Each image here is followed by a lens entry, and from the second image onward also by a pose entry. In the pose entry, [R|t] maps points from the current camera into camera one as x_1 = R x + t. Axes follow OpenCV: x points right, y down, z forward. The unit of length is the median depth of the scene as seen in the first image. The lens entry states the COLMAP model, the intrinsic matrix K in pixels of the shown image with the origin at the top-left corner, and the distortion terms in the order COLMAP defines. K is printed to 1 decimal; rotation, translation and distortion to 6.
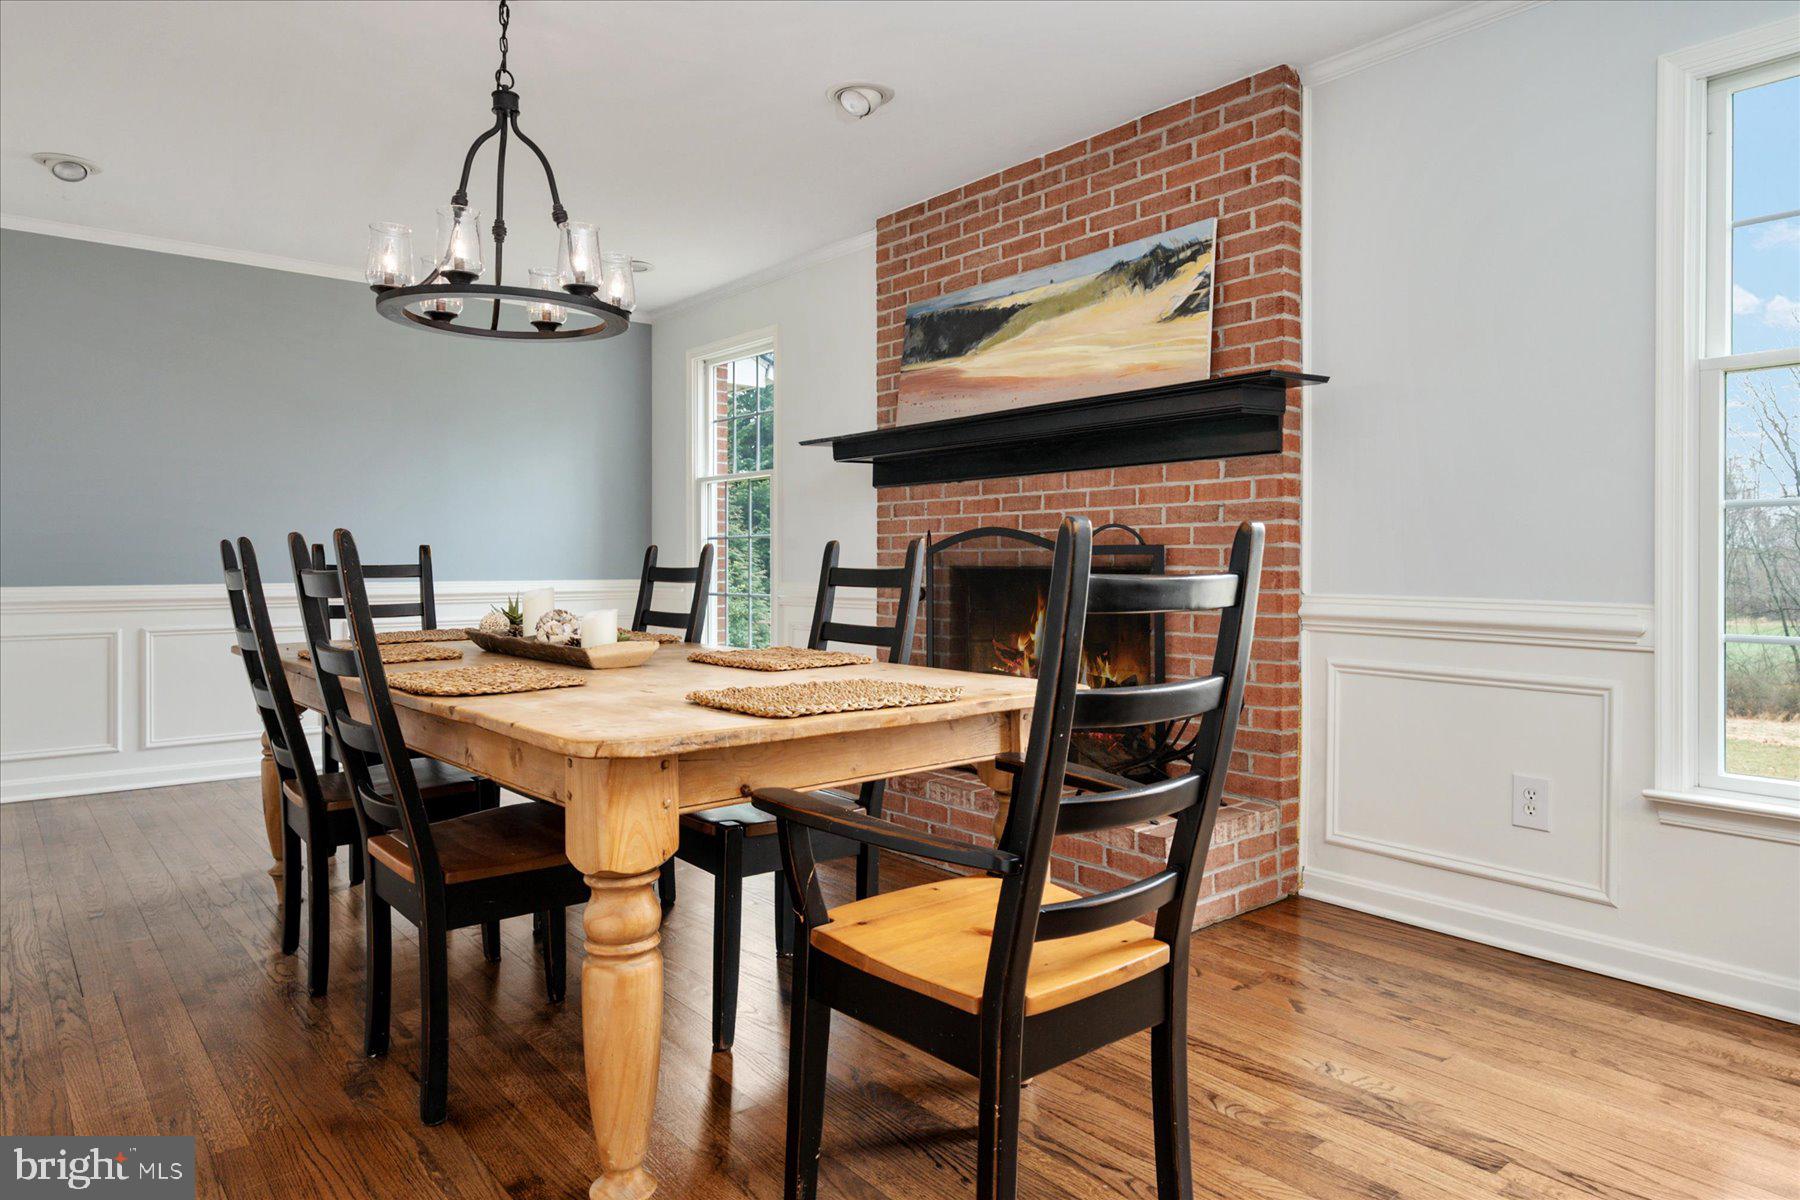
lens RADIAL K [[1118.5, 0, 895.8], [0, 1118.5, 596.3], [0, 0, 1]] dist [0.005417, 0.001109]
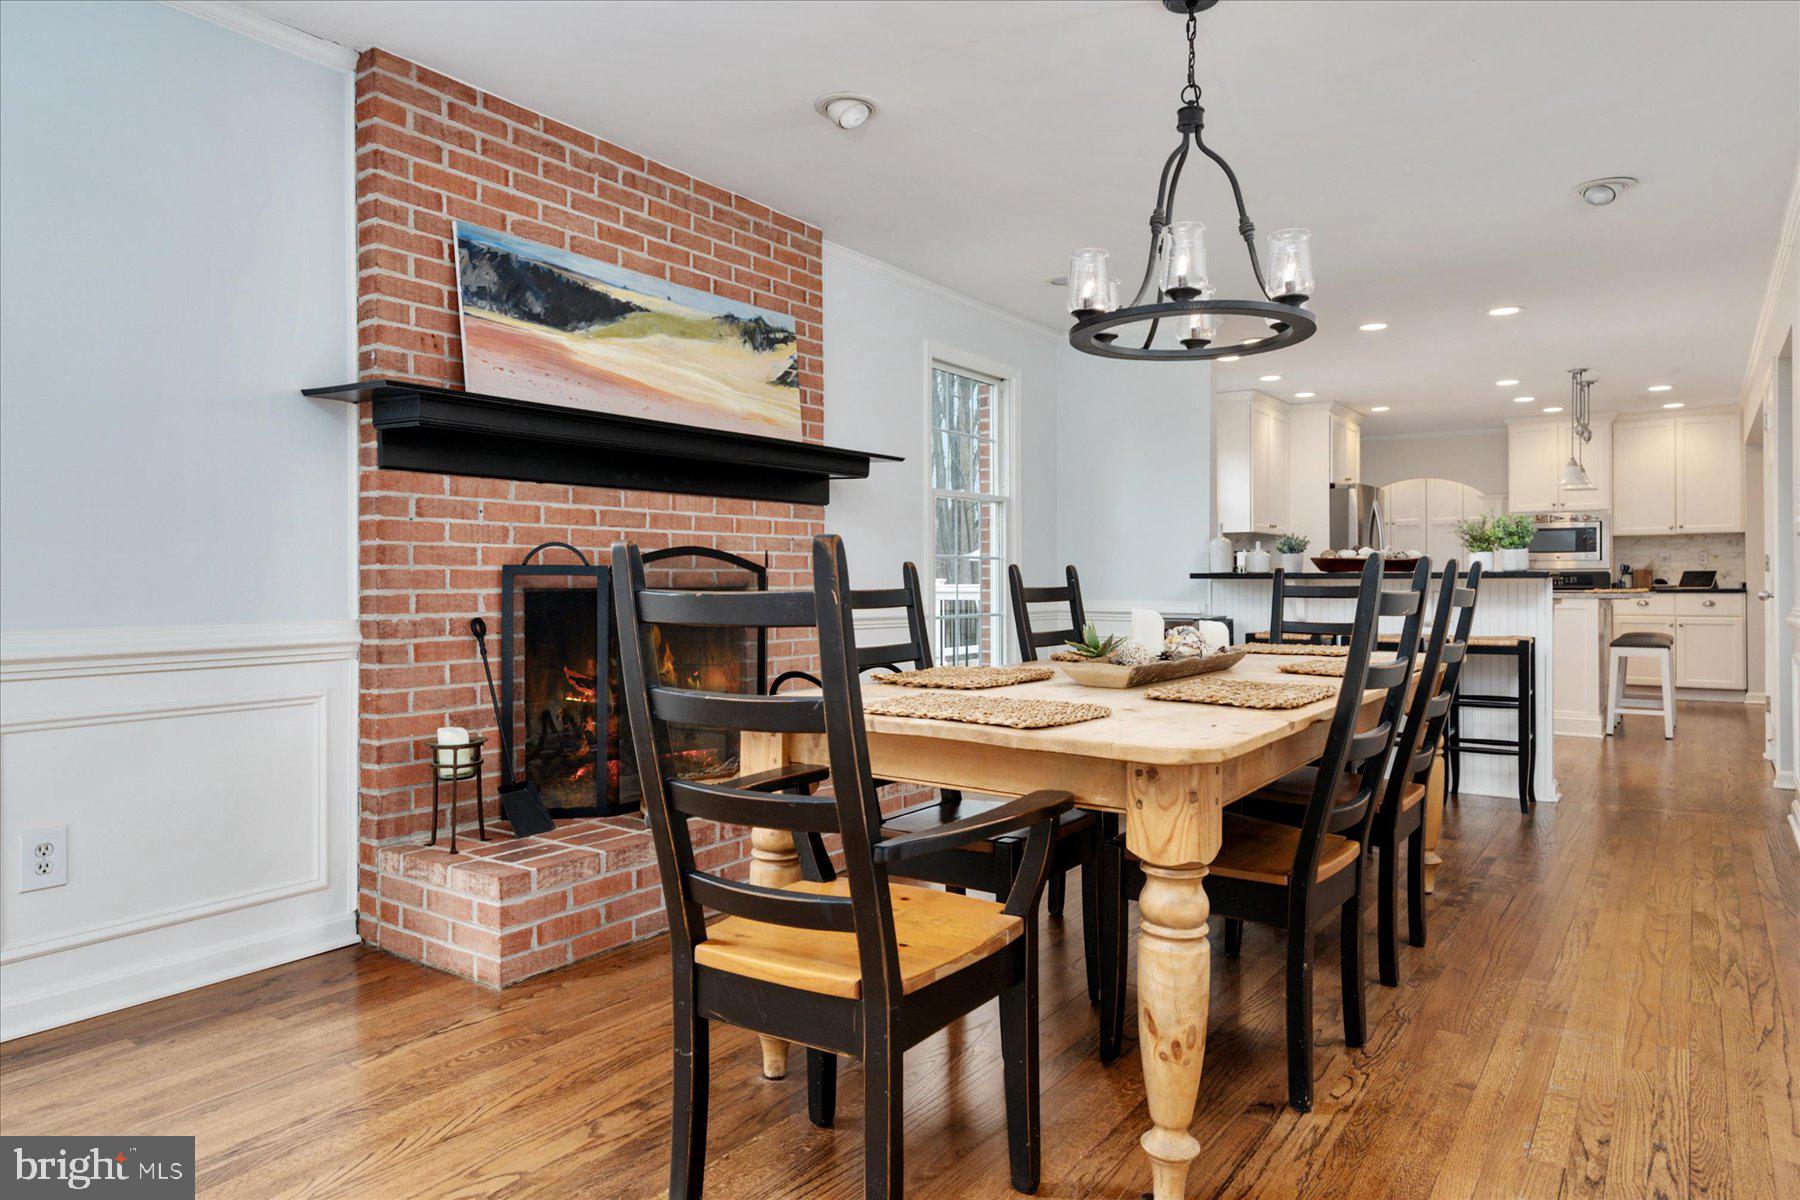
lens RADIAL K [[1118.5, 0, 895.6], [0, 1118.5, 590.4], [0, 0, 1]] dist [0.005417, 0.001109]
pose [[-0.263154, -0.001821, 0.964752, -0.846699], [0.032027, 0.999431, 0.010623, -0.028879], [-0.964222, 0.033694, -0.262946, 1.059248]]
